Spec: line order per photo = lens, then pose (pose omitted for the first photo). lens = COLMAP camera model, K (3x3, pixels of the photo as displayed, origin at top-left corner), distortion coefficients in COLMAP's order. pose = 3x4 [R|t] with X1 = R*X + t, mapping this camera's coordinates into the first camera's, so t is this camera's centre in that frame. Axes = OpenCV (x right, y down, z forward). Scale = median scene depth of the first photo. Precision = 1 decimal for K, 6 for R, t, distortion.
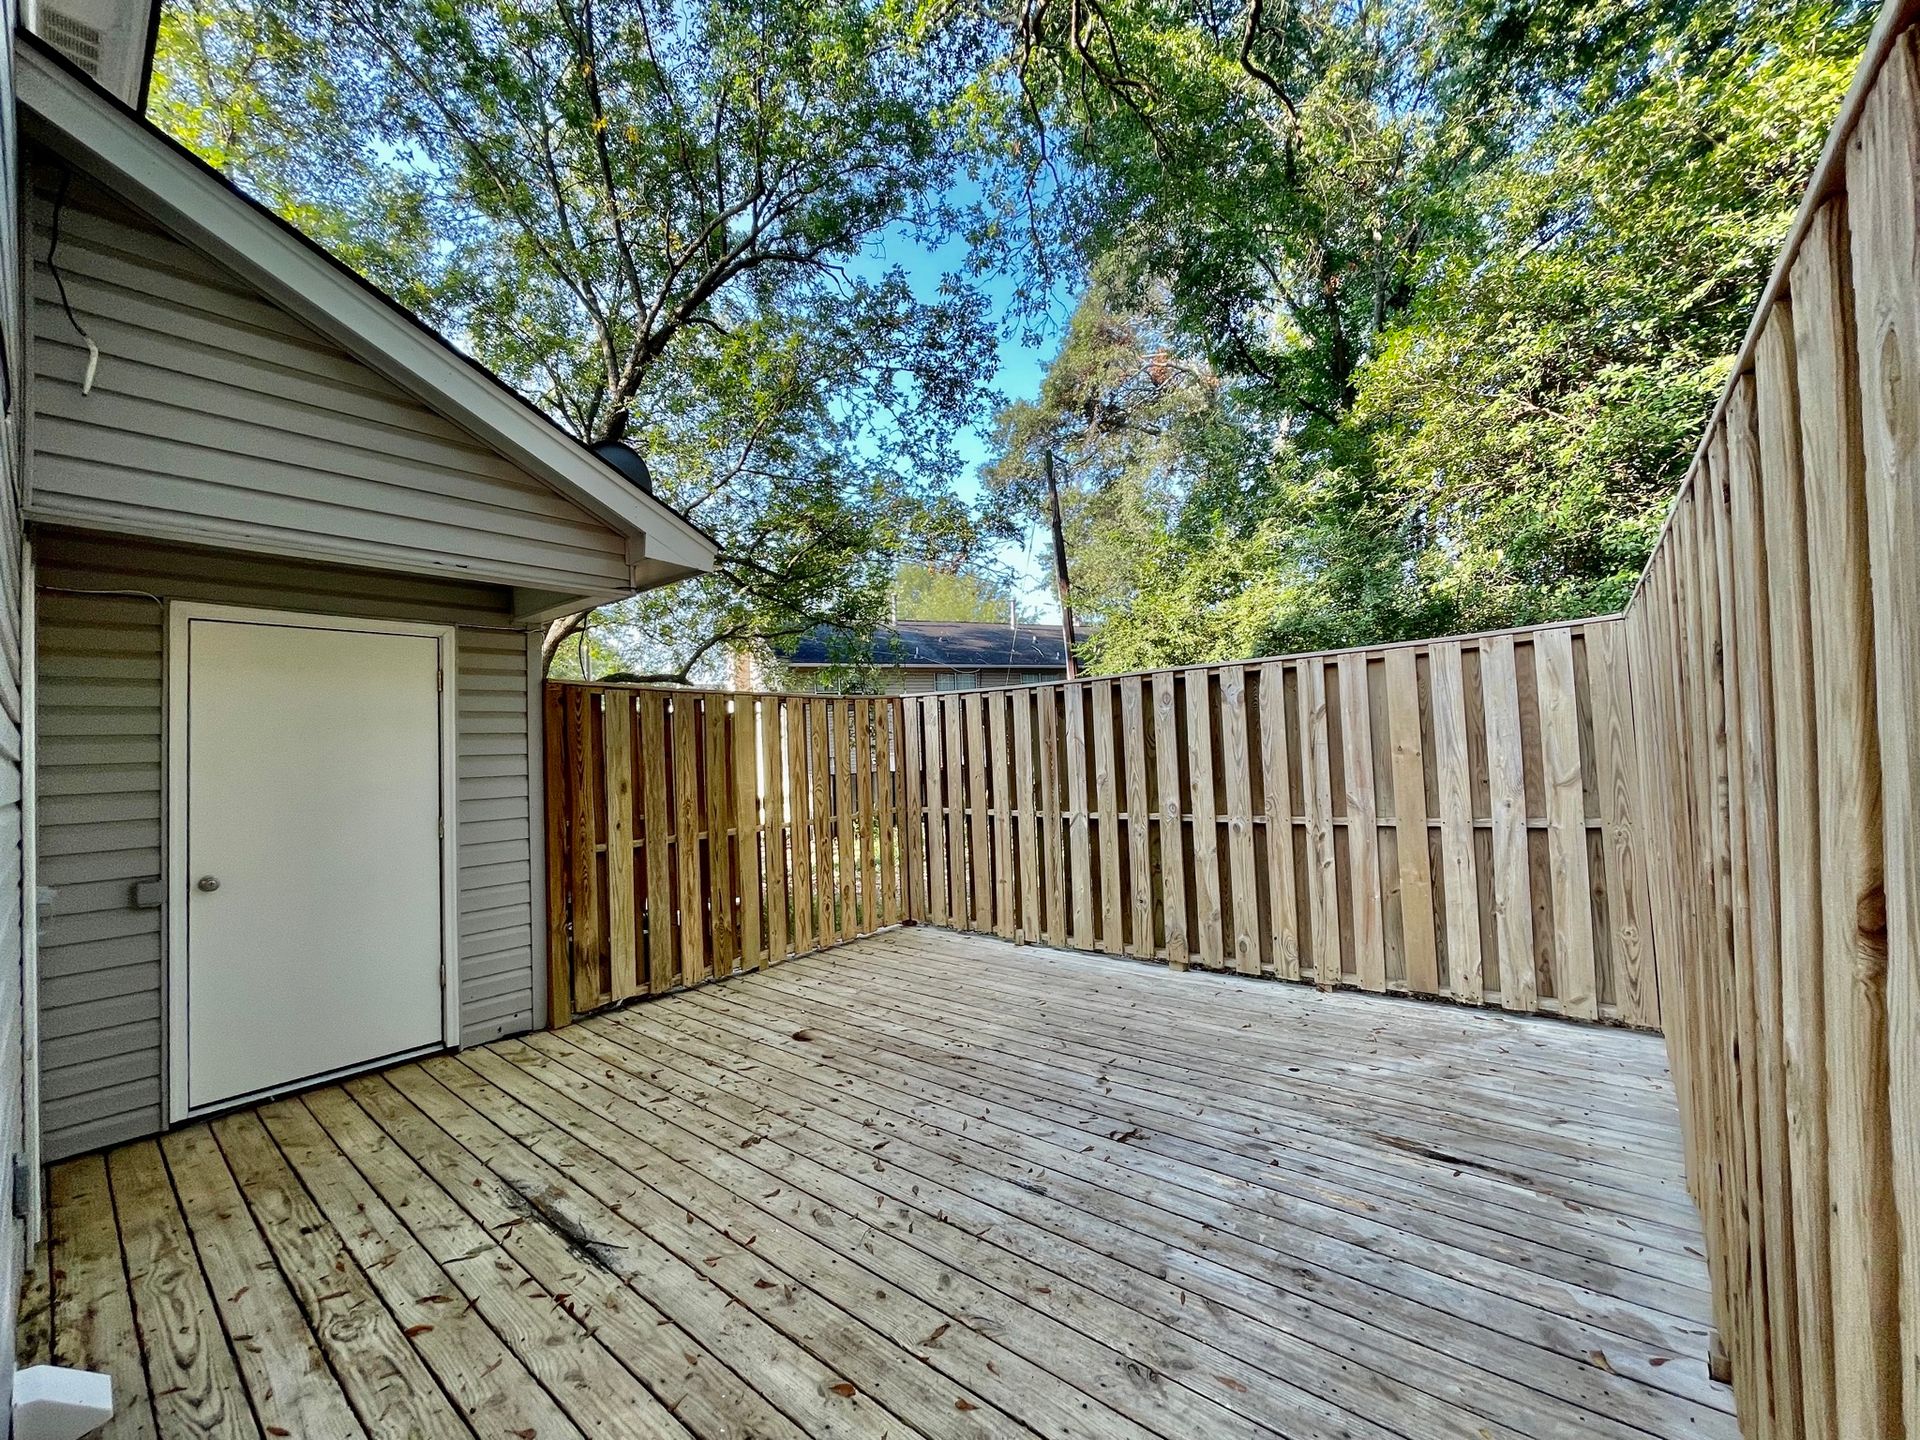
lens RADIAL K [[760.6, 0, 953.3], [0, 760.6, 718.9], [0, 0, 1]] dist [-0.000449, 0.000288]
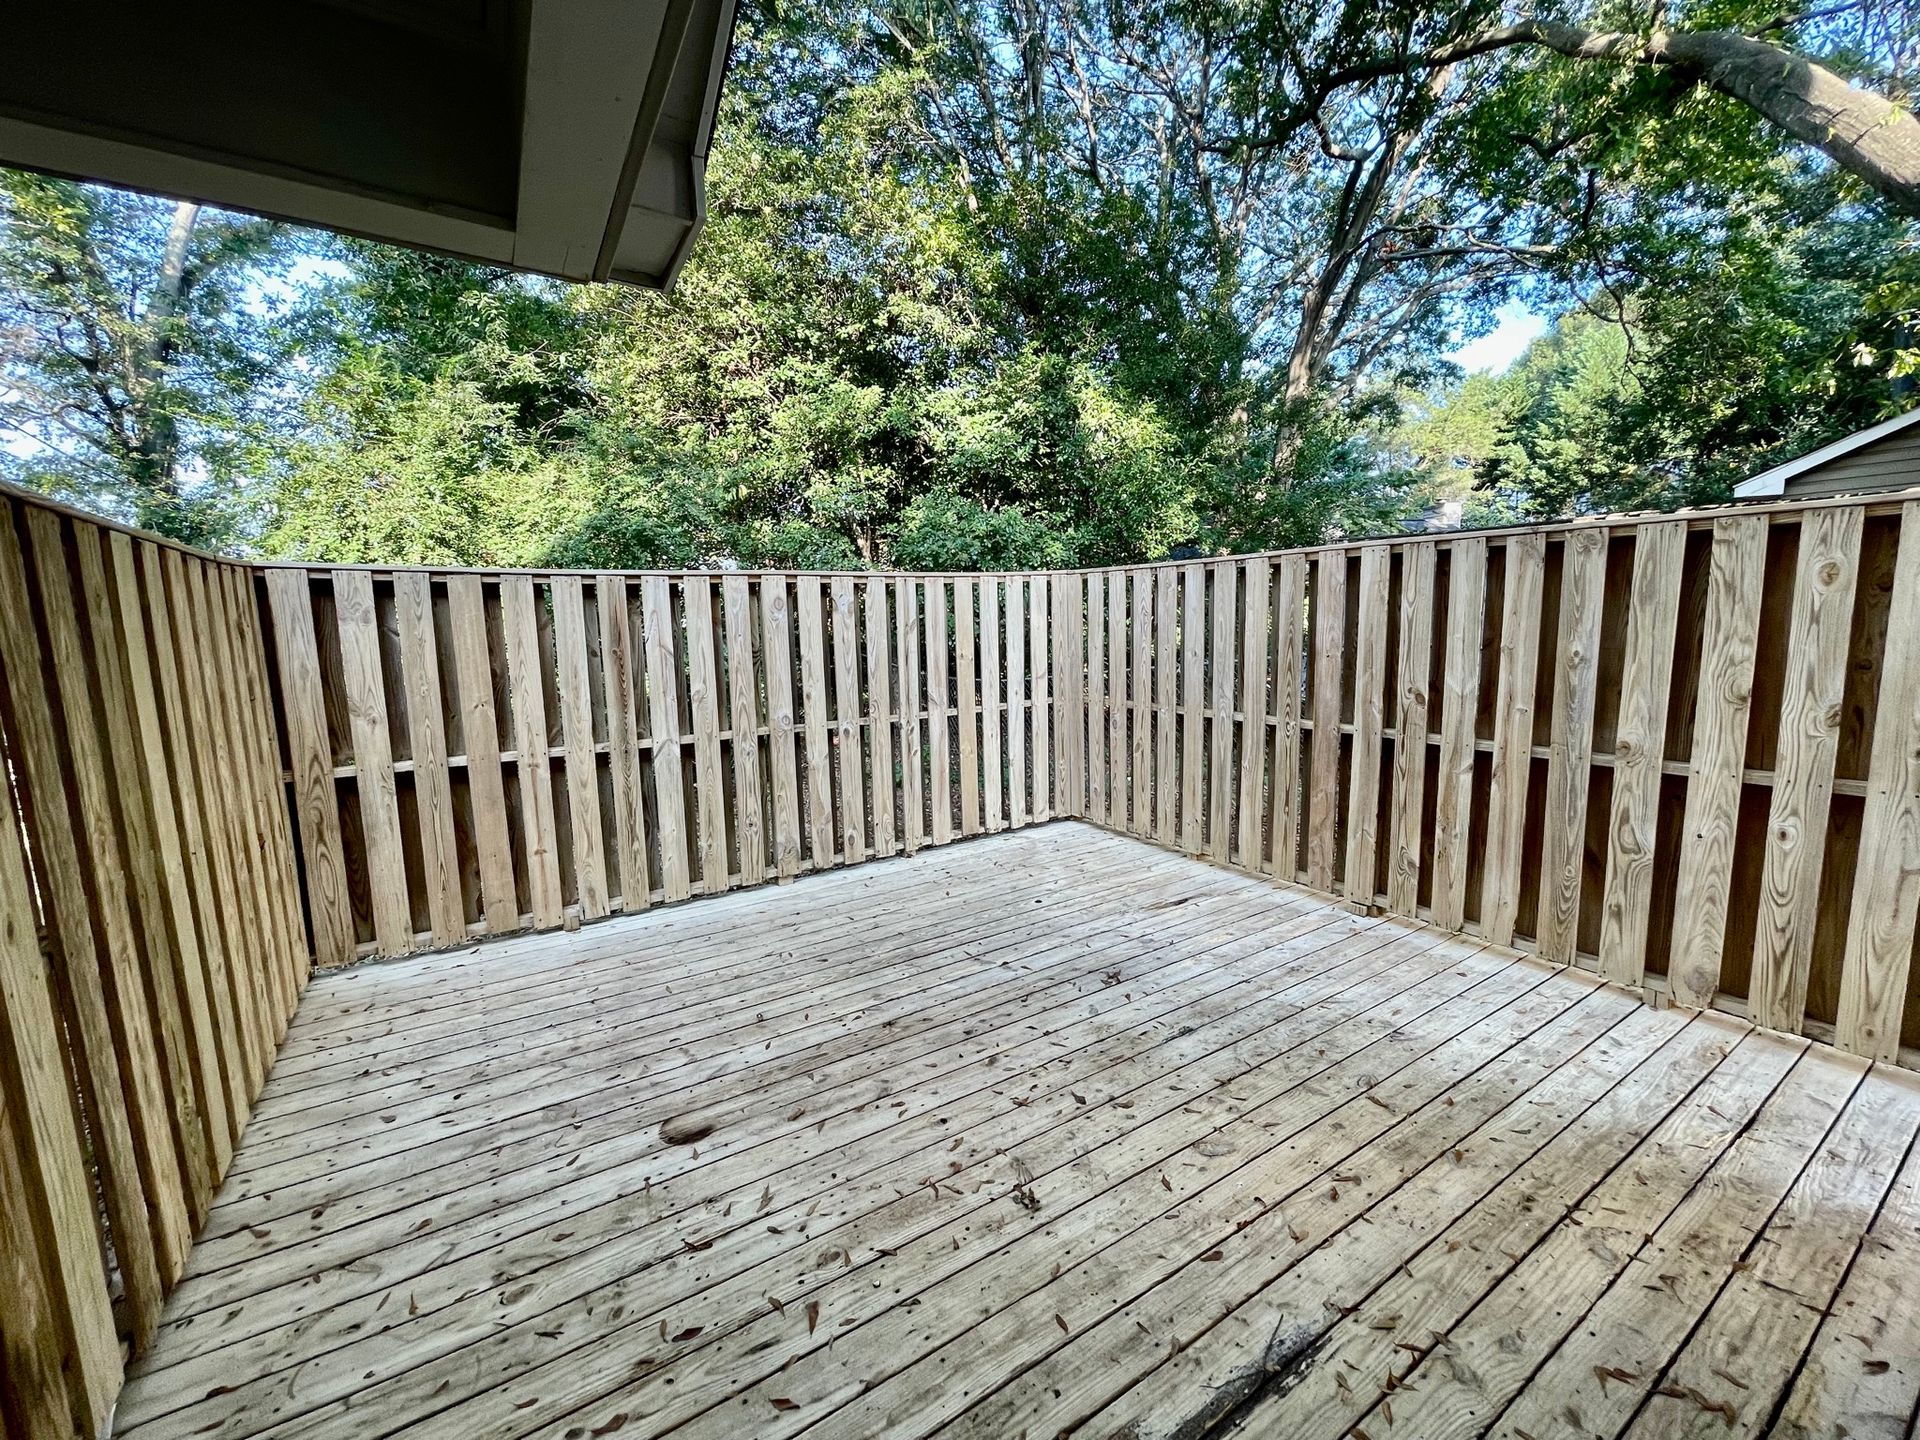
lens RADIAL K [[760.6, 0, 953.3], [0, 760.6, 718.9], [0, 0, 1]] dist [-0.000449, 0.000288]
pose [[0.319697, -0.086518, 0.943562, -0.736997], [-0.032078, 0.994263, 0.102036, 0.016011], [-0.946977, -0.062889, 0.315088, 0.676688]]
